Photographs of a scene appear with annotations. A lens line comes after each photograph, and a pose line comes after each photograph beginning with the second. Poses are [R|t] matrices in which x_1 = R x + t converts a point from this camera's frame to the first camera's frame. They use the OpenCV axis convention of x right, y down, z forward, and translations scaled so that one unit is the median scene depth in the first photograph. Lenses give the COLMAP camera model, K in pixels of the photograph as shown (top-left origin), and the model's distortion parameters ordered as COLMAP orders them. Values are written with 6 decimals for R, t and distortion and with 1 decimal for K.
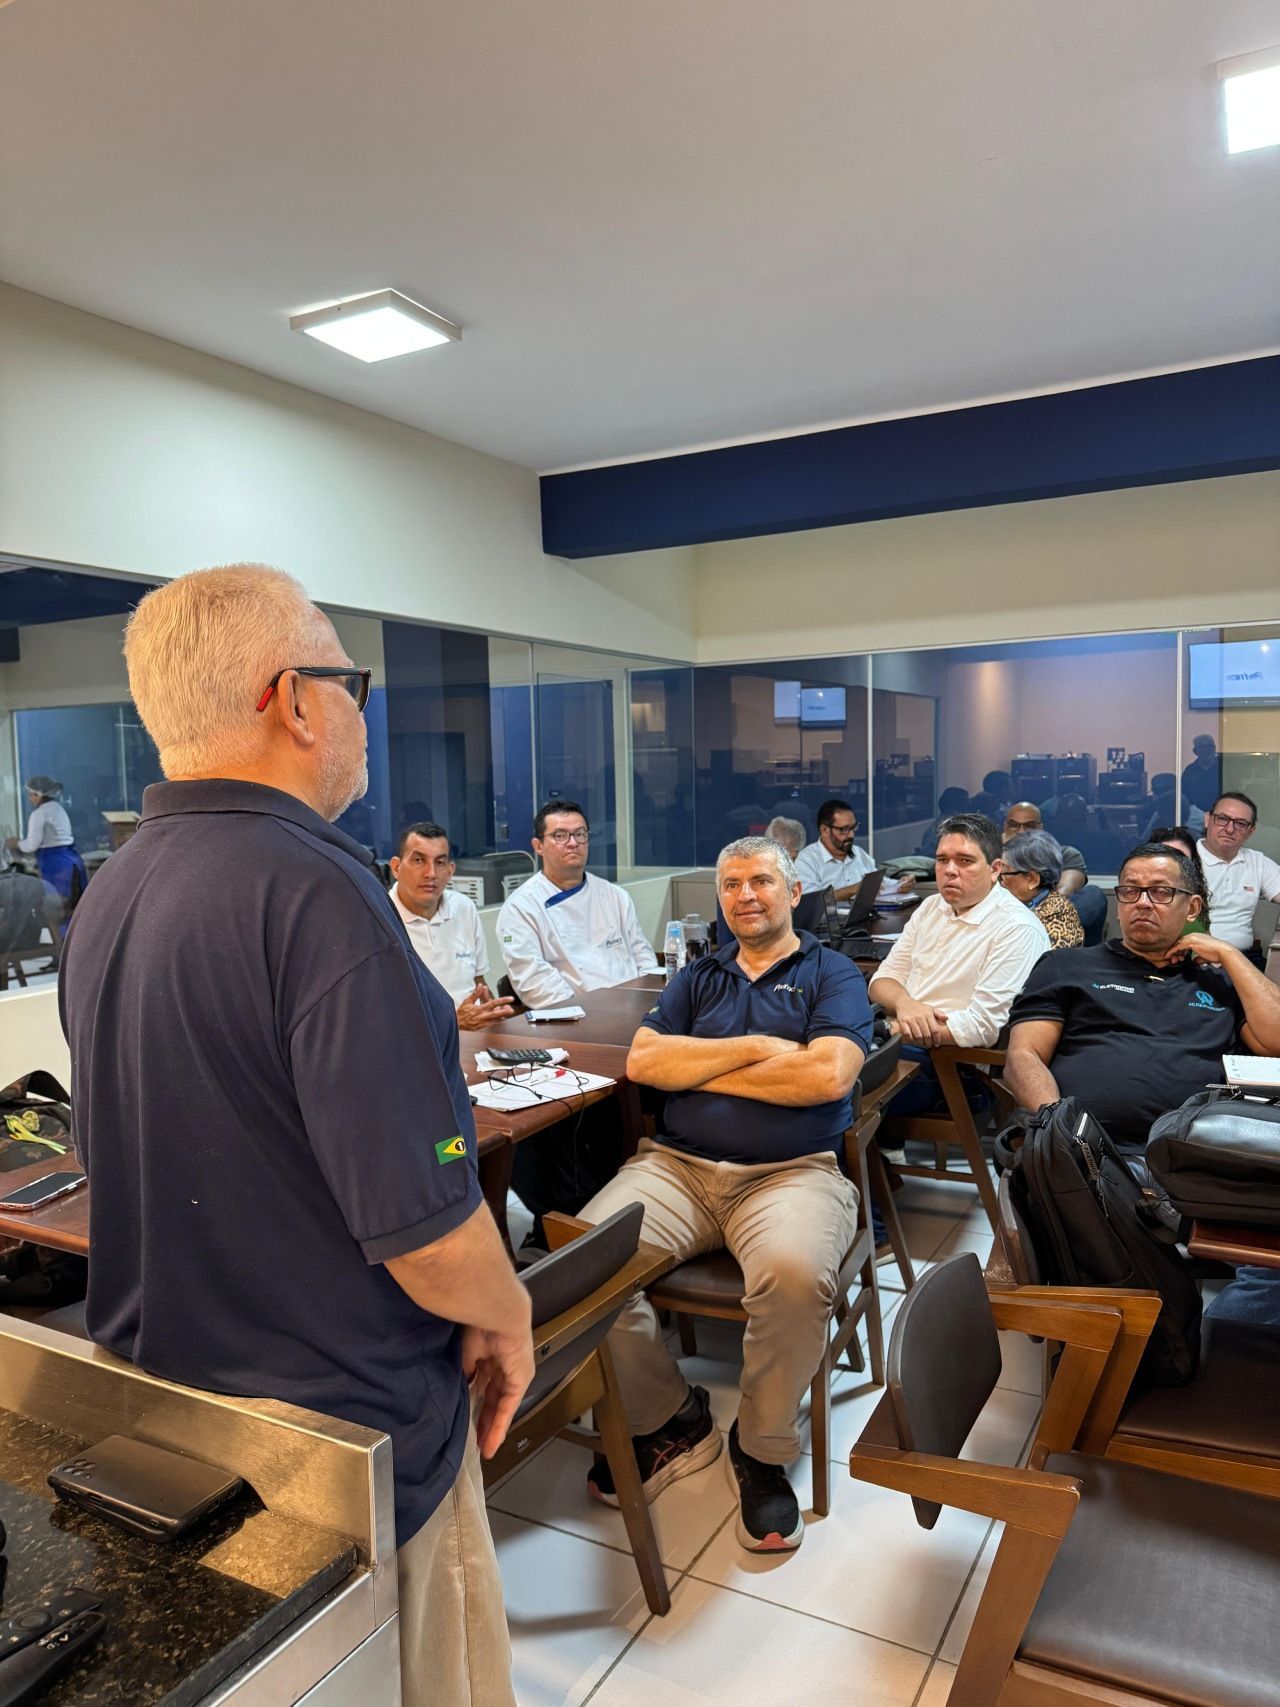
lens RADIAL K [[1220.4, 0, 635.2], [0, 1220.4, 850.1], [0, 0, 1]] dist [0.009628, -0.002052]
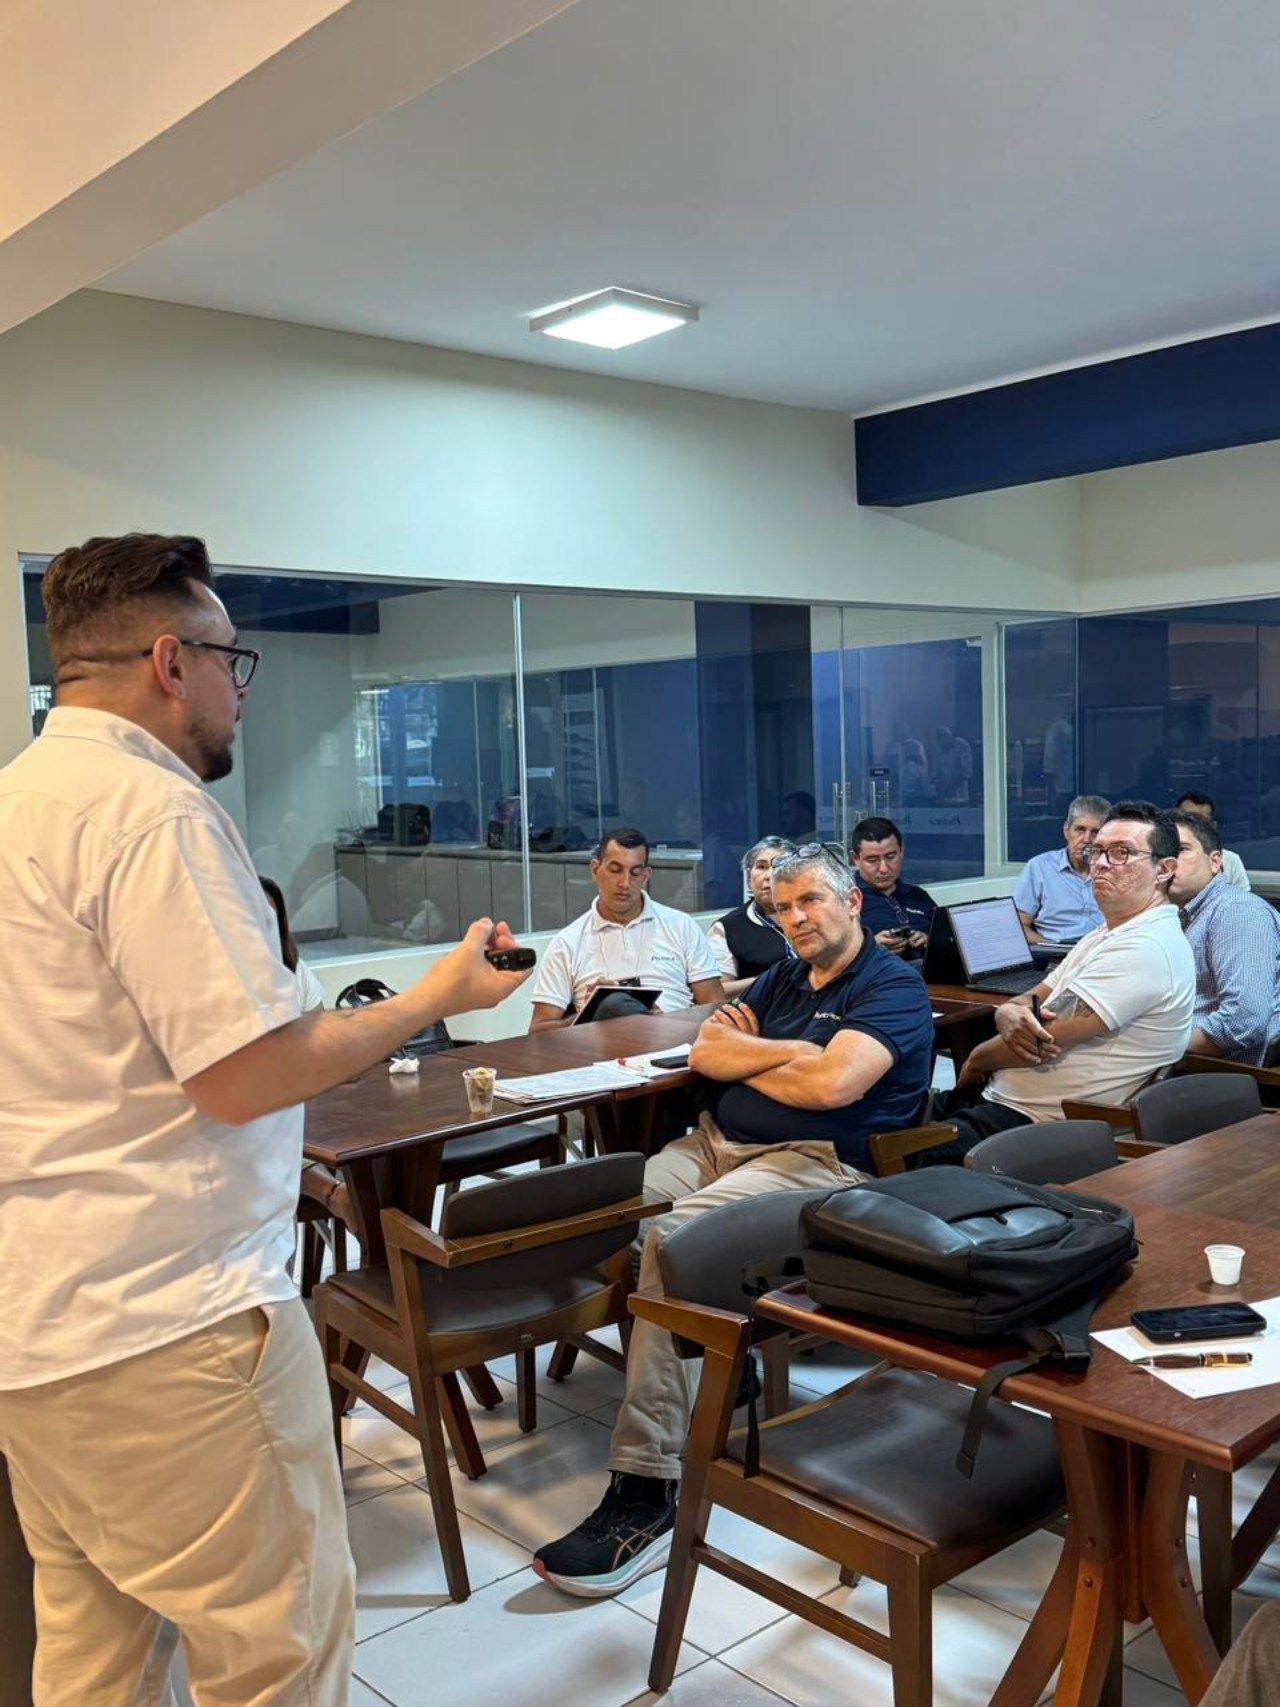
lens RADIAL K [[1595.3, 0, 637.3], [0, 1595.3, 852.6], [0, 0, 1]] dist [-0.043150, 0.000000]
pose [[0.943002, -0.006358, -0.332725, 0.413774], [0.011166, 0.999859, 0.012542, -0.033650], [0.332598, -0.015543, 0.942940, -0.349002]]
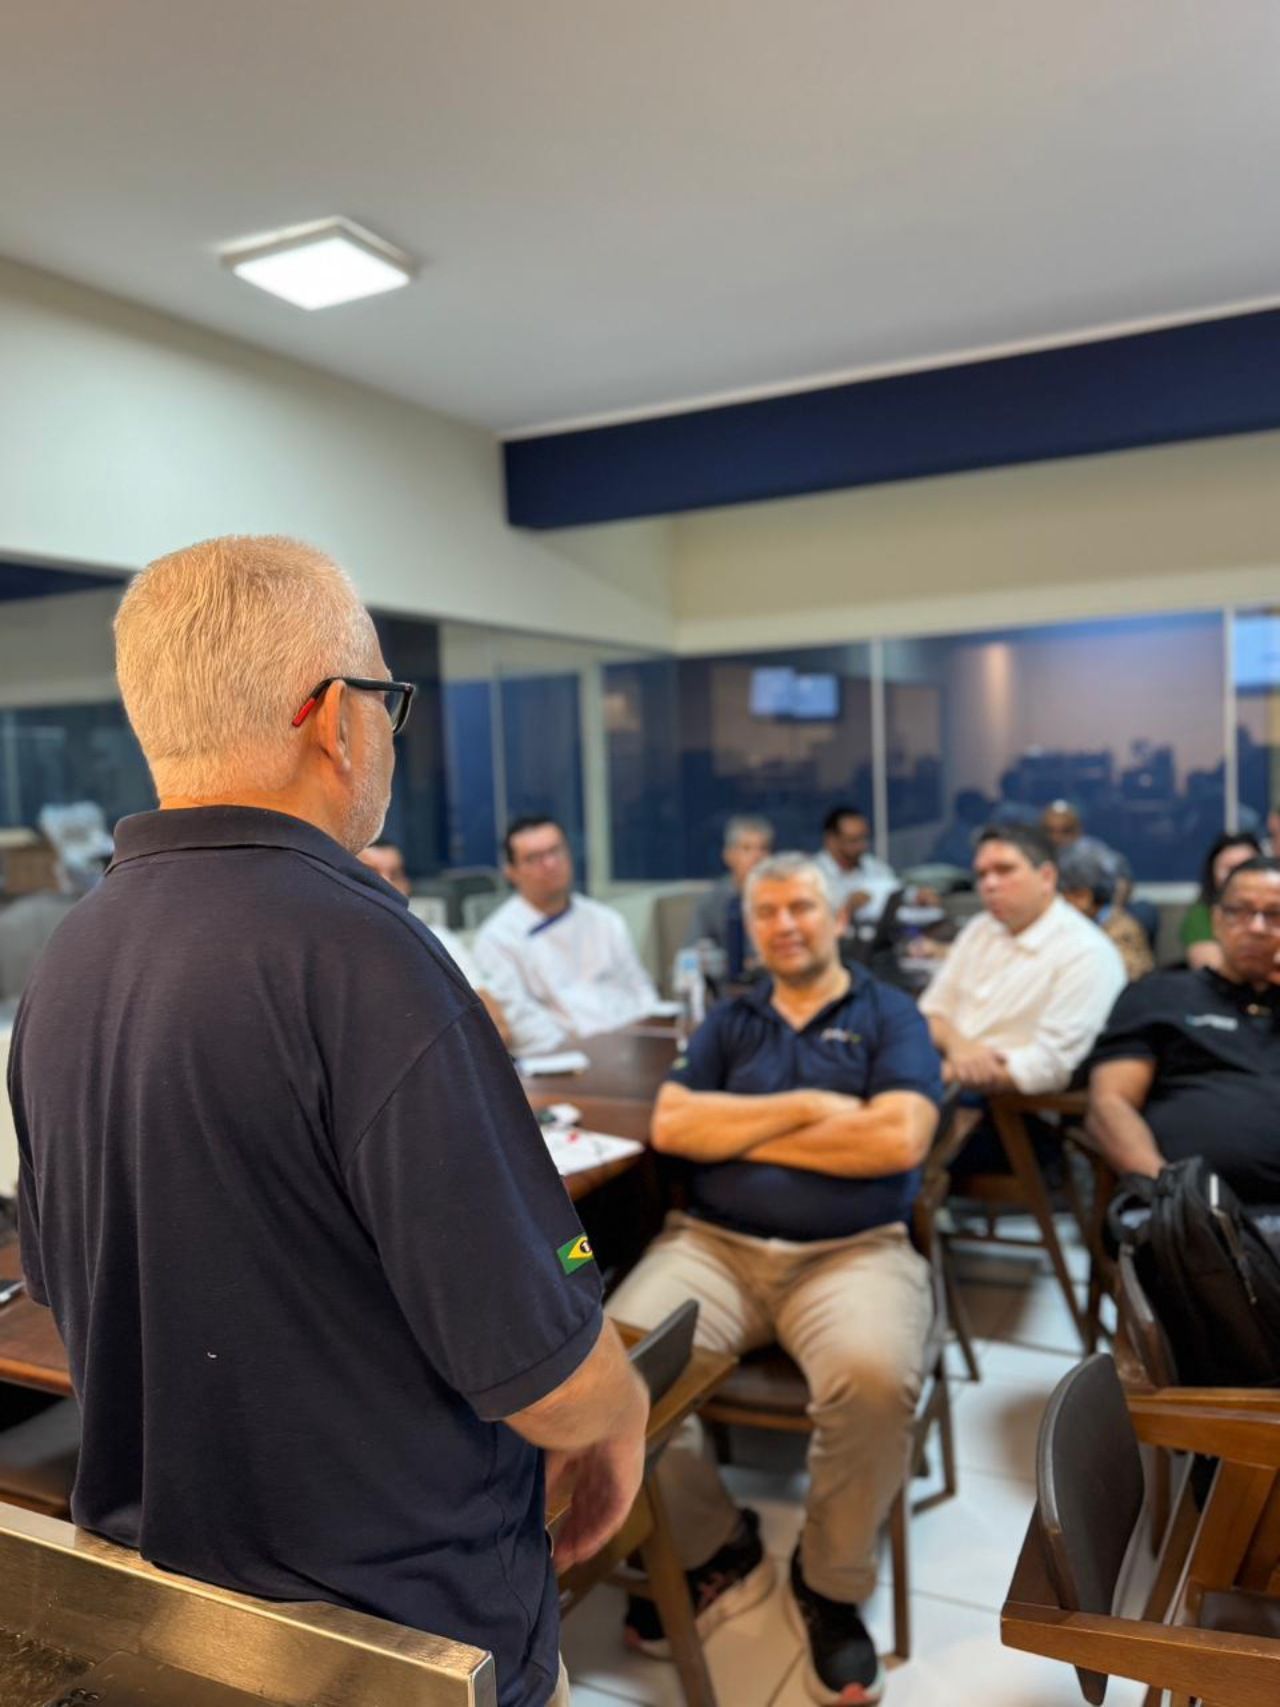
lens RADIAL K [[1387.3, 0, 645.1], [0, 1387.3, 854.7], [0, 0, 1]] dist [0.001105, 0.008999]
pose [[0.999257, -0.017865, 0.034160, -0.037115], [0.018100, 0.999815, -0.006562, -0.006031], [-0.034037, 0.007175, 0.999395, 0.033222]]
